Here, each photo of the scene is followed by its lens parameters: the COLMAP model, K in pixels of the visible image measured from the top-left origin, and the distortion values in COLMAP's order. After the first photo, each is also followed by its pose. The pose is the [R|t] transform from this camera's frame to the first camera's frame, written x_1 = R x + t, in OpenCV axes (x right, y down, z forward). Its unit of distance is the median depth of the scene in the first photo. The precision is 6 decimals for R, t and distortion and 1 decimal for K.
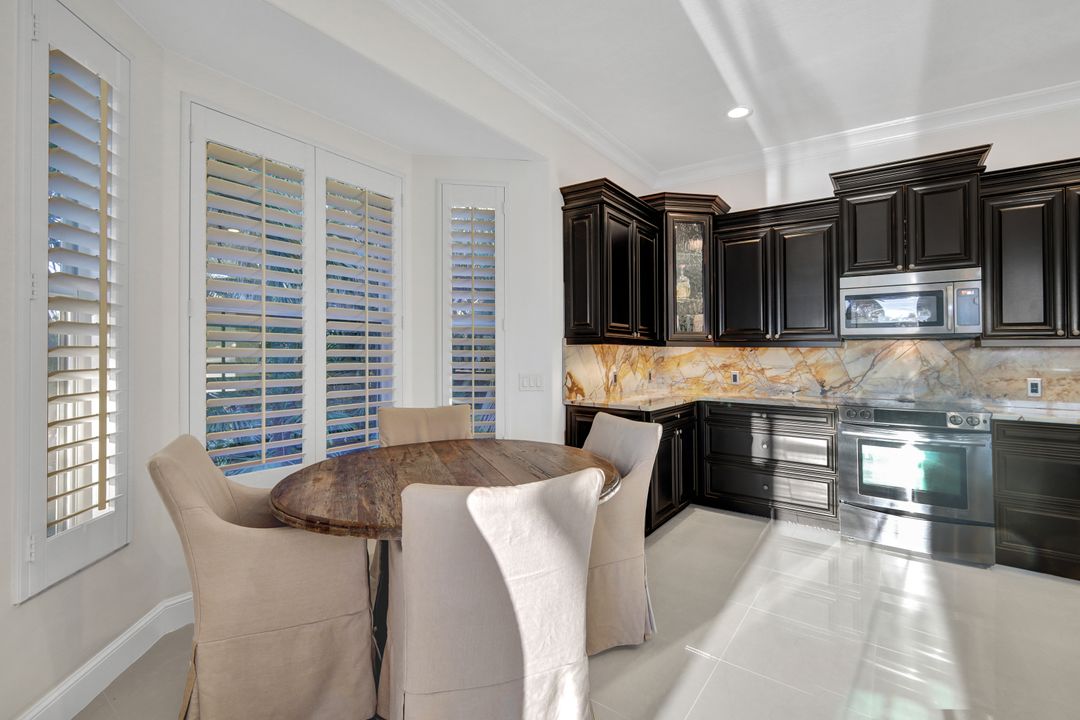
lens RADIAL K [[478.5, 0, 542.8], [0, 478.5, 345.7], [0, 0, 1]] dist [0.004897, -0.000873]
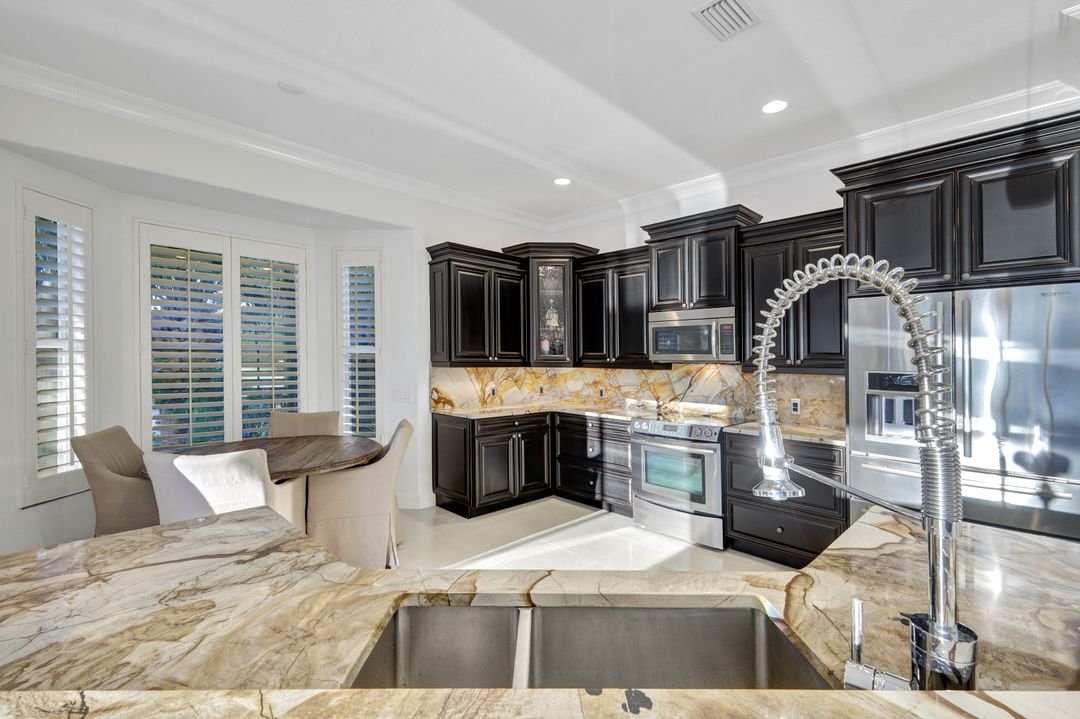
lens RADIAL K [[478.5, 0, 526.8], [0, 478.5, 336.4], [0, 0, 1]] dist [0.004897, -0.000873]
pose [[0.983440, -0.006960, -0.181101, 0.528962], [0.001301, 0.999508, -0.031346, -0.042711], [0.181230, 0.030592, 0.982965, -0.232681]]
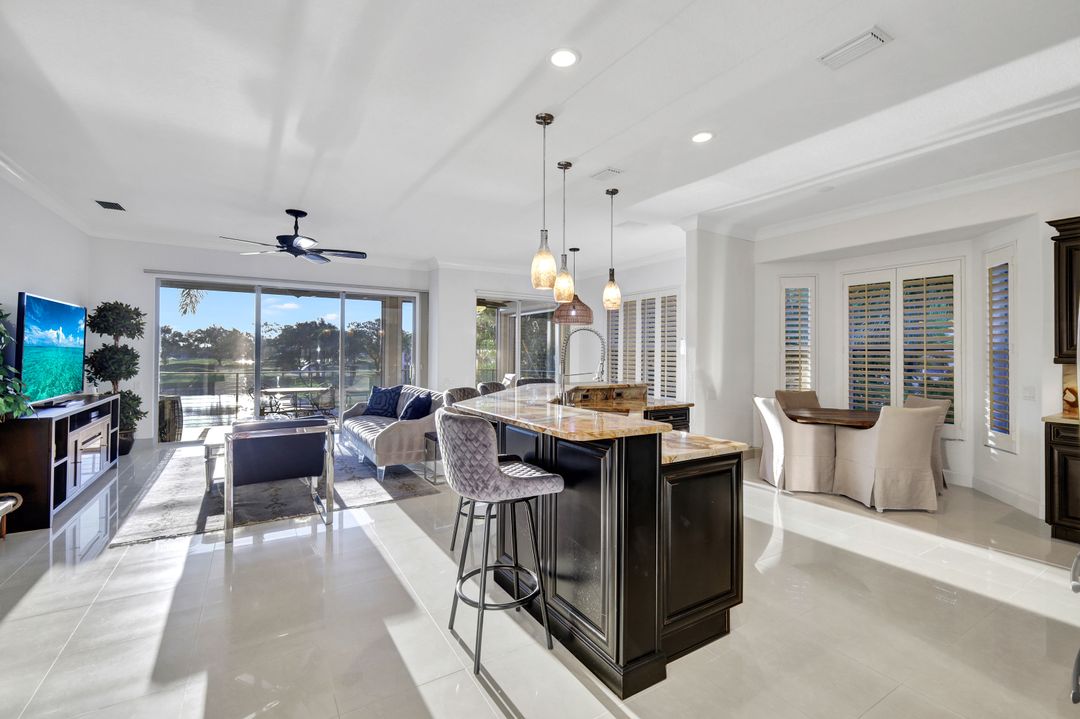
lens RADIAL K [[478.5, 0, 539.7], [0, 478.5, 352.4], [0, 0, 1]] dist [0.004897, -0.000873]
pose [[-0.398426, -0.011296, -0.917131, 1.565080], [0.006519, 0.999864, -0.015147, -0.019333], [0.917177, -0.012014, -0.398298, 0.306215]]
